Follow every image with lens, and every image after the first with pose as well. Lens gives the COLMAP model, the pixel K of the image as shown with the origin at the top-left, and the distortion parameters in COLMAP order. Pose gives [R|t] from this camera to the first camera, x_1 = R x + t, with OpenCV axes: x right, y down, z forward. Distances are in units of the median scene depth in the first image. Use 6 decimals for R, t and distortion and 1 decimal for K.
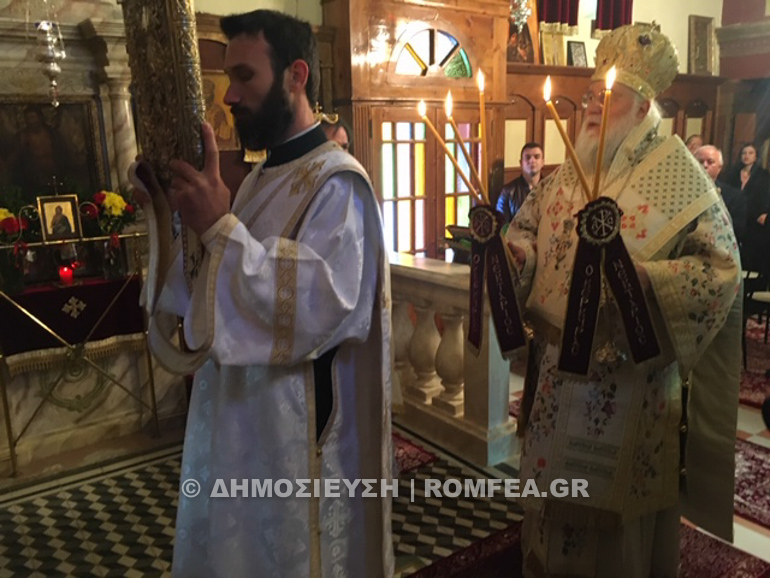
lens RADIAL K [[650.5, 0, 380.6], [0, 650.5, 294.4], [0, 0, 1]] dist [0.071375, -0.110201]
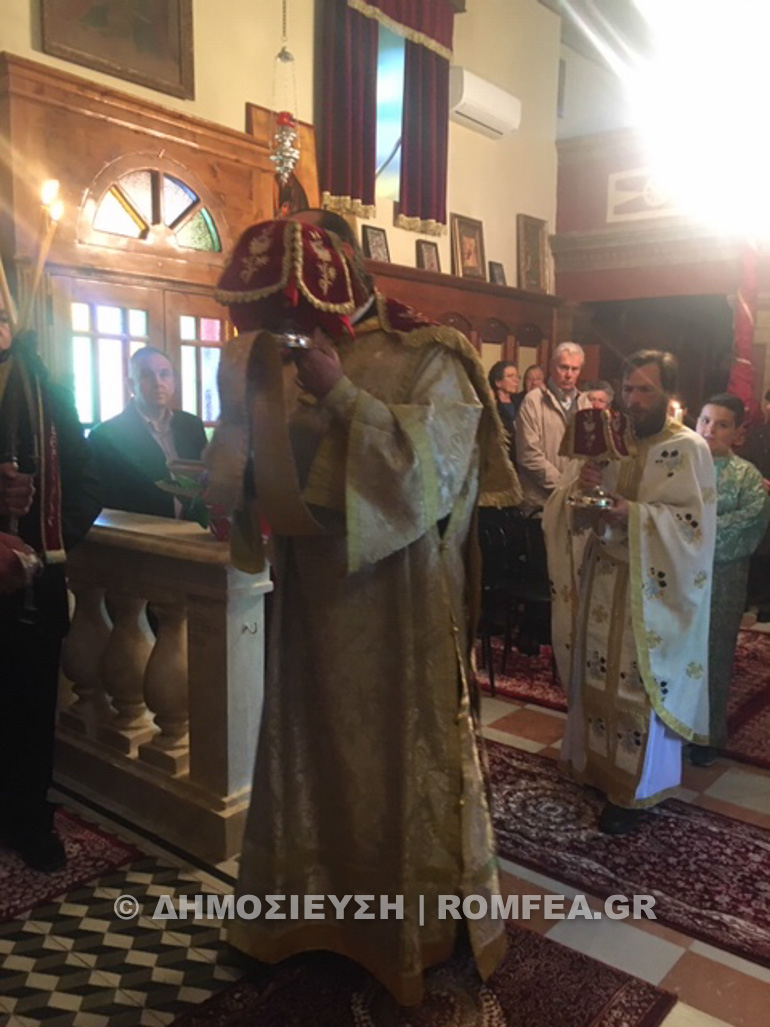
lens RADIAL K [[867.6, 0, 385.0], [0, 867.6, 513.5], [0, 0, 1]] dist [0.071375, -0.110201]
pose [[0.962907, 0.002670, 0.269819, 0.061609], [0.020947, 0.996194, -0.084613, 0.015073], [-0.269018, 0.087127, 0.959186, 0.123148]]
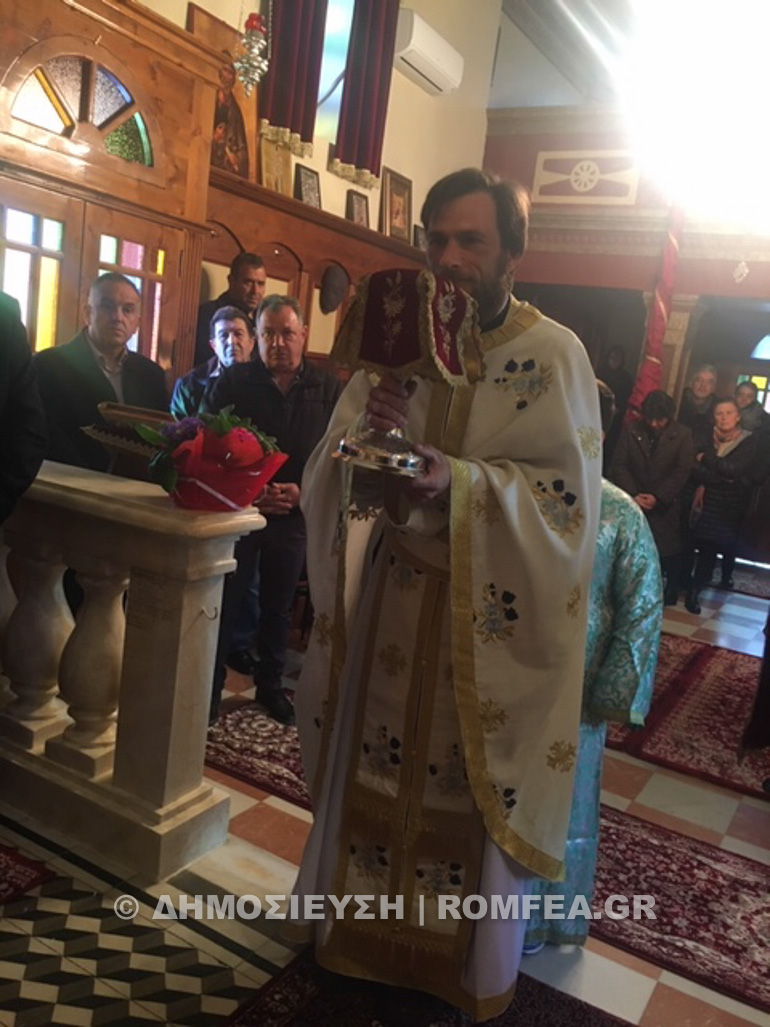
lens RADIAL K [[867.6, 0, 385.0], [0, 867.6, 513.5], [0, 0, 1]] dist [0.071375, -0.110201]
pose [[0.897014, 0.068120, 0.436721, 0.005425], [-0.052544, 0.997480, -0.047664, 0.002716], [-0.438868, 0.019809, 0.898333, 0.219657]]
